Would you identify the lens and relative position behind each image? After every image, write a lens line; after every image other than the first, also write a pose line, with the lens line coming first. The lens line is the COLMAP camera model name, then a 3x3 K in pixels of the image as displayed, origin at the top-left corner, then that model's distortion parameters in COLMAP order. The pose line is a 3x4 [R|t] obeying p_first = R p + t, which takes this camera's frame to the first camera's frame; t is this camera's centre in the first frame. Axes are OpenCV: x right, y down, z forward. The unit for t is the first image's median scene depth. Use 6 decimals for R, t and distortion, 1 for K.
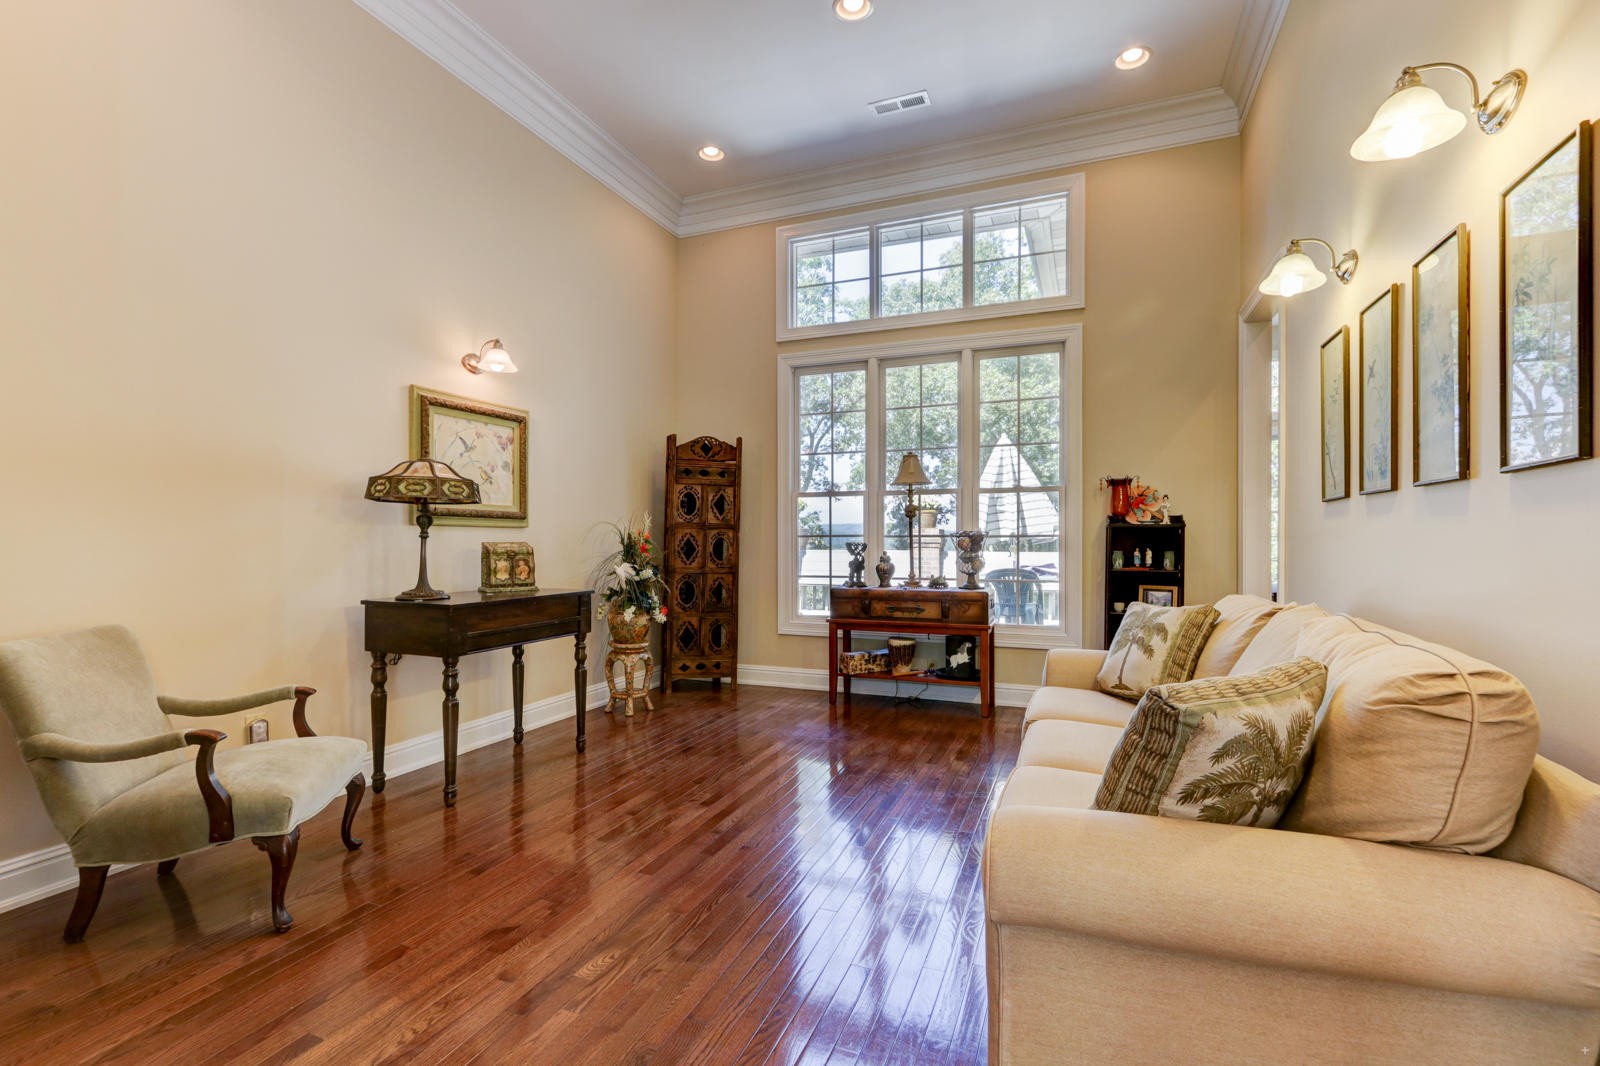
lens RADIAL K [[732.7, 0, 796.9], [0, 732.7, 539.9], [0, 0, 1]] dist [0.002842, -0.000450]
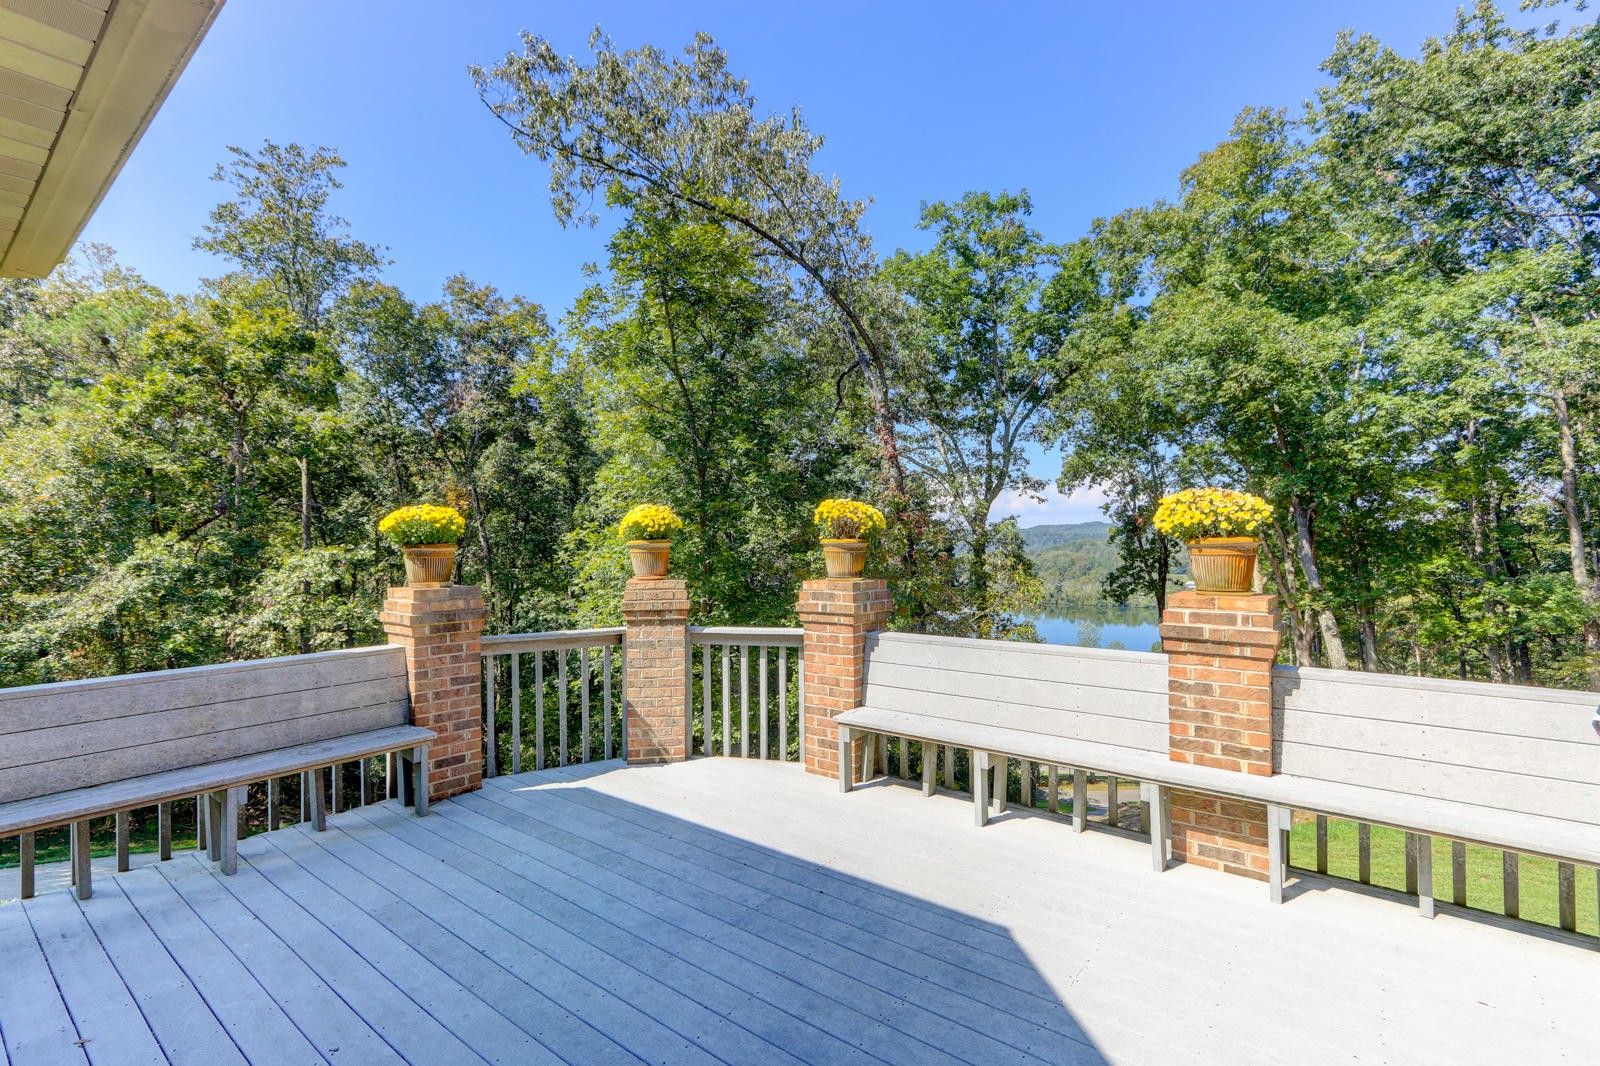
lens RADIAL K [[732.7, 0, 796.9], [0, 732.7, 539.9], [0, 0, 1]] dist [0.002842, -0.000450]
pose [[0.960219, -0.009325, -0.279092, 0.020410], [0.008112, 0.999952, -0.005502, -0.009016], [0.279130, 0.003019, 0.960249, 0.146851]]
